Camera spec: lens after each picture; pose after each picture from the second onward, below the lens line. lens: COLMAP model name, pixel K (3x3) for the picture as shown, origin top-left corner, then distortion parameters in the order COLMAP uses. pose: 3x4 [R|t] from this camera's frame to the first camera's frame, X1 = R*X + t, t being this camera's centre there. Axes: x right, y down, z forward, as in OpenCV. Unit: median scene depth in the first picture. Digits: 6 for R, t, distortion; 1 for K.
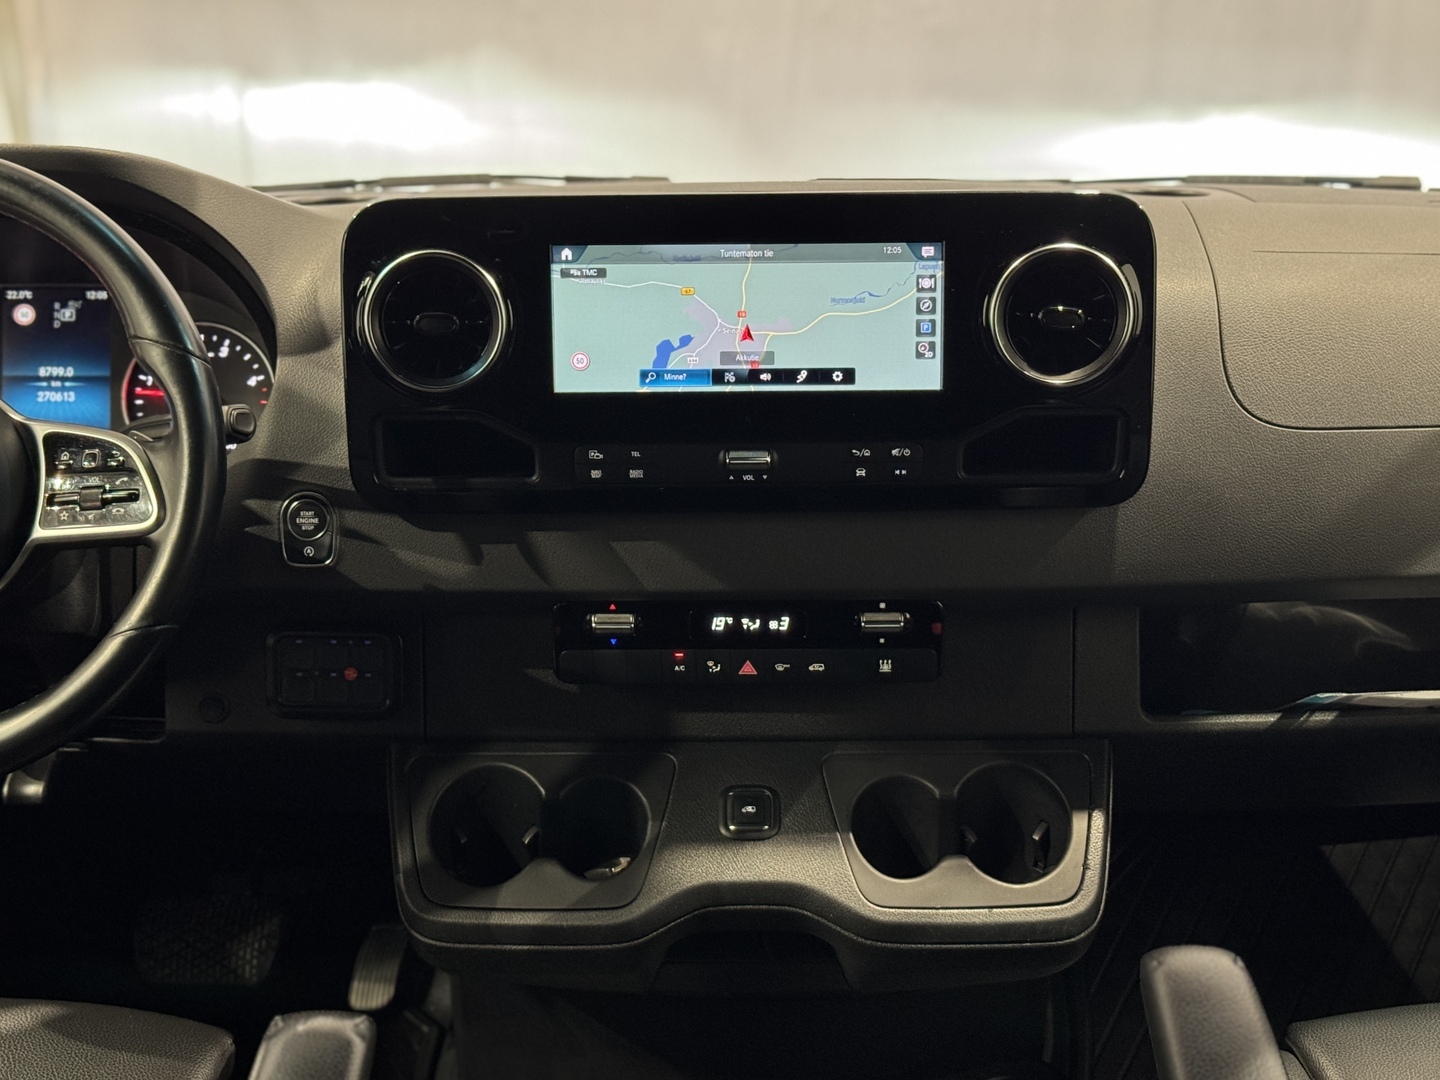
lens RADIAL K [[1948.3, 0, 644.6], [0, 1948.3, 543.9], [0, 0, 1]] dist [0.164549, 0.024460]
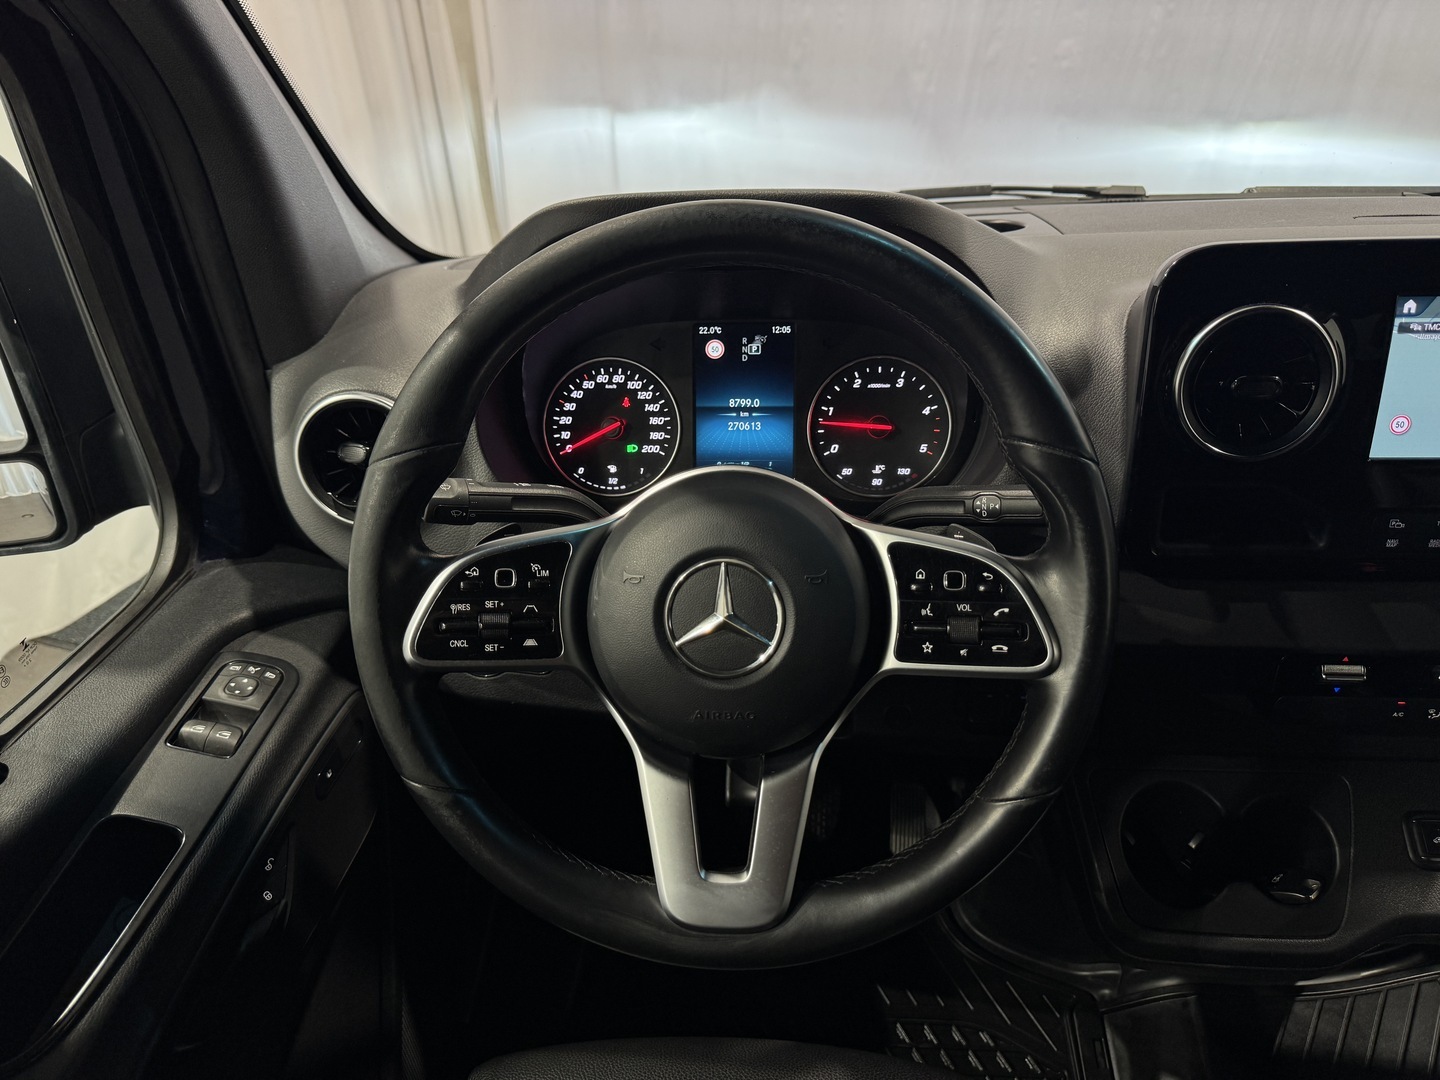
lens RADIAL K [[1009.7, 0, 718.8], [0, 1009.7, 548.5], [0, 0, 1]] dist [0.079969, -0.106760]
pose [[0.998656, 0.006276, -0.051452, -0.283453], [0.002788, 0.984701, 0.174231, -0.105429], [0.051758, -0.174141, 0.983360, 0.441491]]
